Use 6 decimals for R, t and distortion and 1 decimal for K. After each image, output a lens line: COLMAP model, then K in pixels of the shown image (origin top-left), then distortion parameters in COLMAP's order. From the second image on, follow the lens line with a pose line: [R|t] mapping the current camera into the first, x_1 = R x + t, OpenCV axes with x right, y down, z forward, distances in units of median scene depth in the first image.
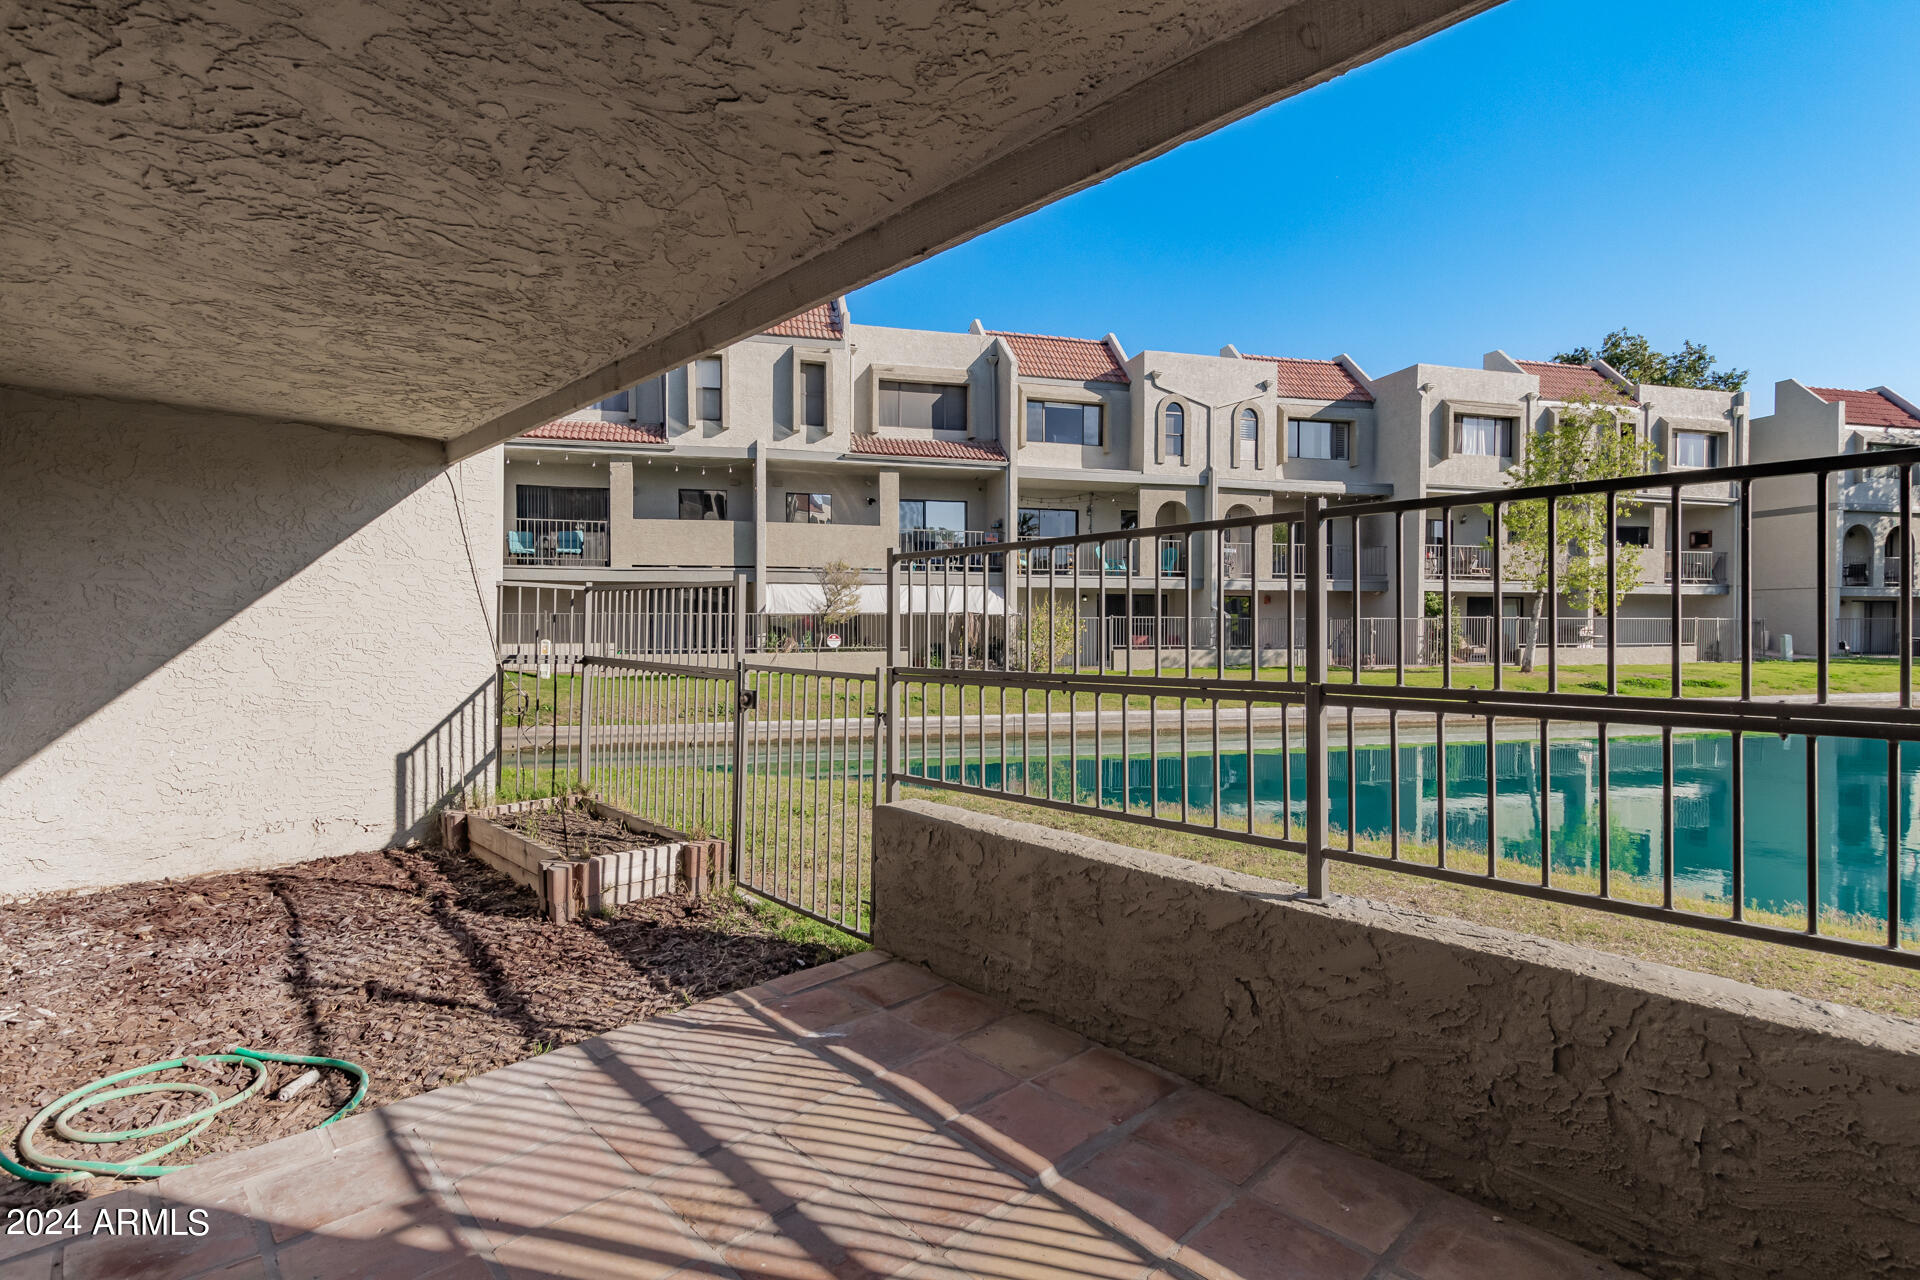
lens RADIAL K [[890.8, 0, 945.5], [0, 890.8, 641.3], [0, 0, 1]] dist [0.013736, -0.004177]
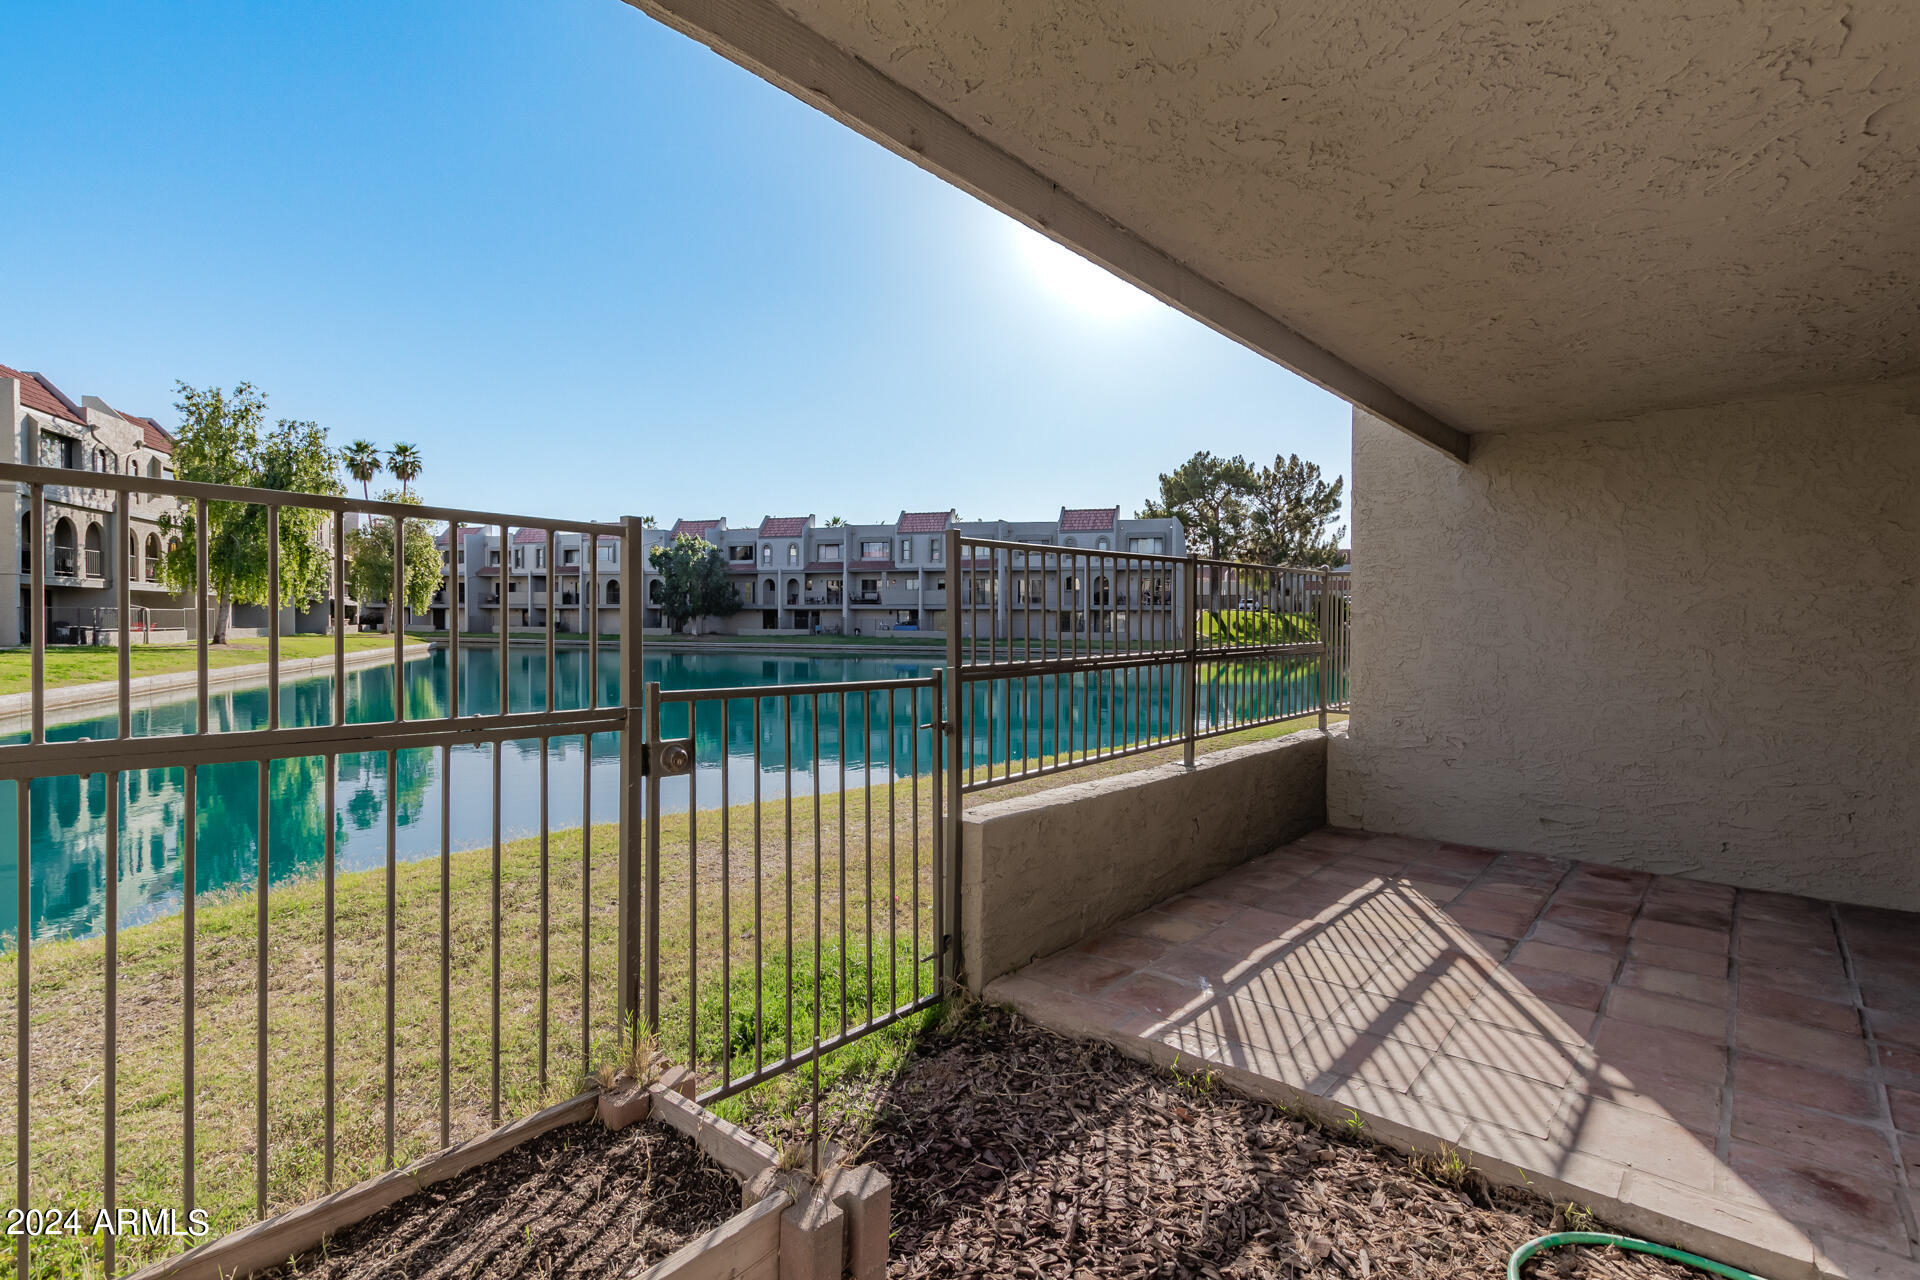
lens RADIAL K [[933.8, 0, 947.7], [0, 933.8, 645.3], [0, 0, 1]] dist [0.013585, -0.003913]
pose [[-0.096598, -0.034266, 0.994734, -1.497808], [0.018489, 0.999173, 0.036214, -0.041023], [-0.995152, 0.021889, -0.095884, 1.700590]]
